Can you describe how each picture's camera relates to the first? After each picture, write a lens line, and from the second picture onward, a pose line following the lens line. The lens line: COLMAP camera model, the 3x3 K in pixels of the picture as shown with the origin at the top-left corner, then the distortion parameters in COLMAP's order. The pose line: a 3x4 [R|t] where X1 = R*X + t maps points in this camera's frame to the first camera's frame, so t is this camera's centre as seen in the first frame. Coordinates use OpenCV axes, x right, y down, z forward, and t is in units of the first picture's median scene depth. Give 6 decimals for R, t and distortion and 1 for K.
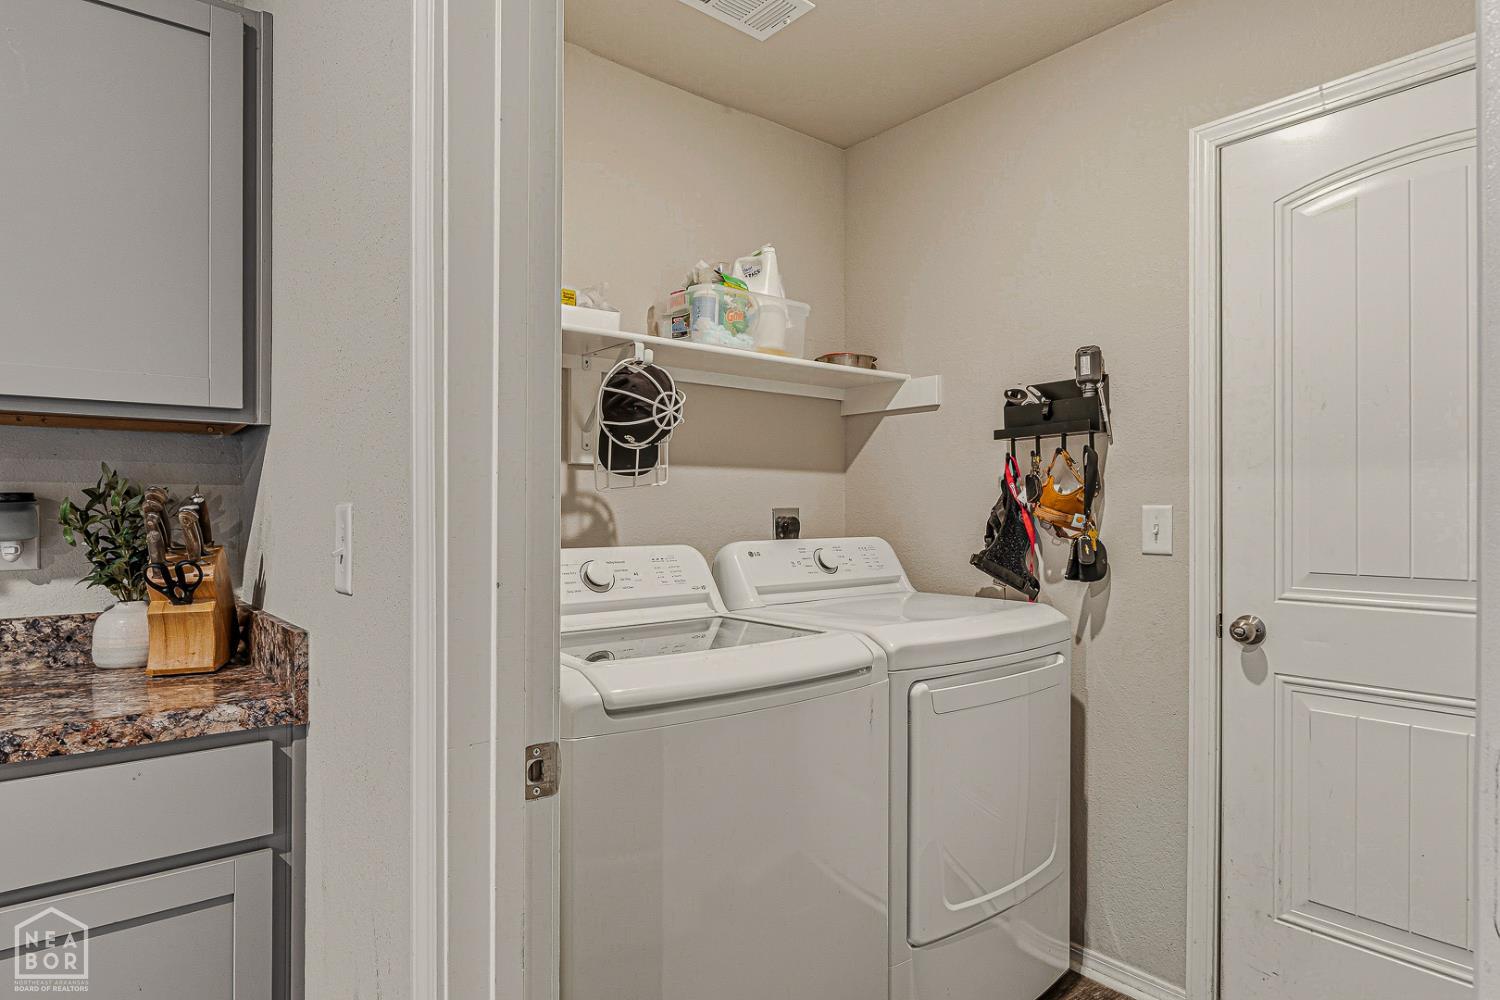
lens RADIAL K [[836.3, 0, 748.9], [0, 836.3, 511.1], [0, 0, 1]] dist [-0.005195, -0.000546]
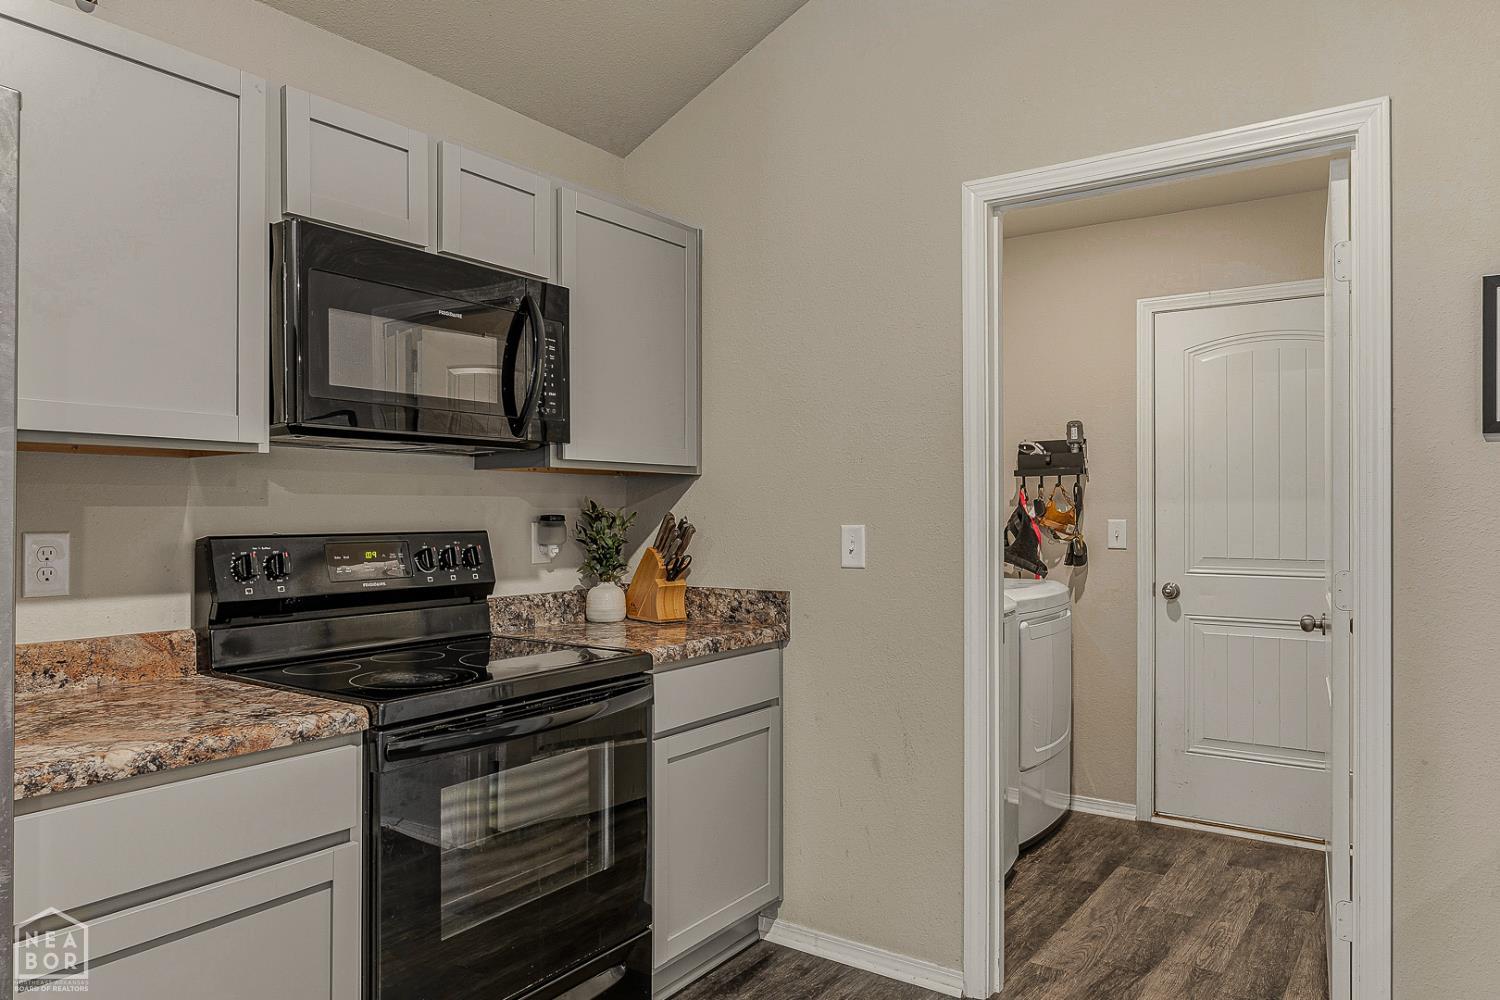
lens RADIAL K [[983.6, 0, 750.0], [0, 983.6, 500.0], [0, 0, 1]] dist [-0.000197, 0.000079]
pose [[0.961451, 0.005348, 0.274925, -0.726435], [-0.002703, 0.999946, -0.010000, -0.023316], [-0.274963, 0.008872, 0.961414, -0.662660]]
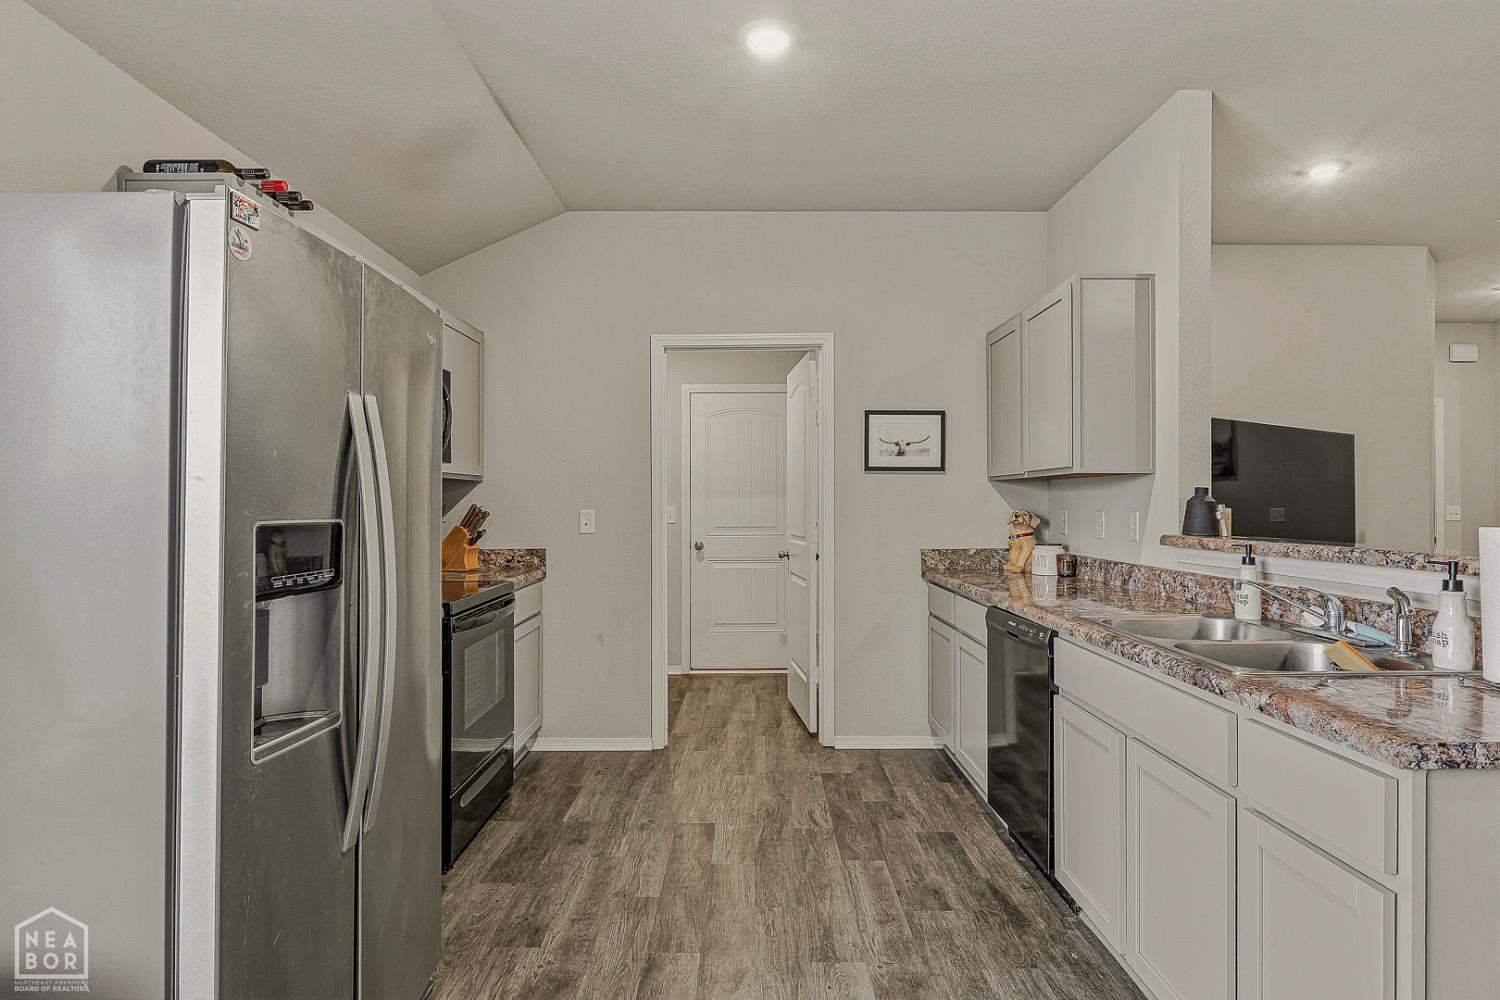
lens RADIAL K [[819.8, 0, 750.0], [0, 819.8, 500.0], [0, 0, 1]] dist [0.000449, -0.000001]
pose [[0.624394, 0.000073, 0.781110, -1.522179], [0.001907, 0.999997, -0.001618, -0.023620], [-0.781107, 0.002500, 0.624392, -0.981578]]
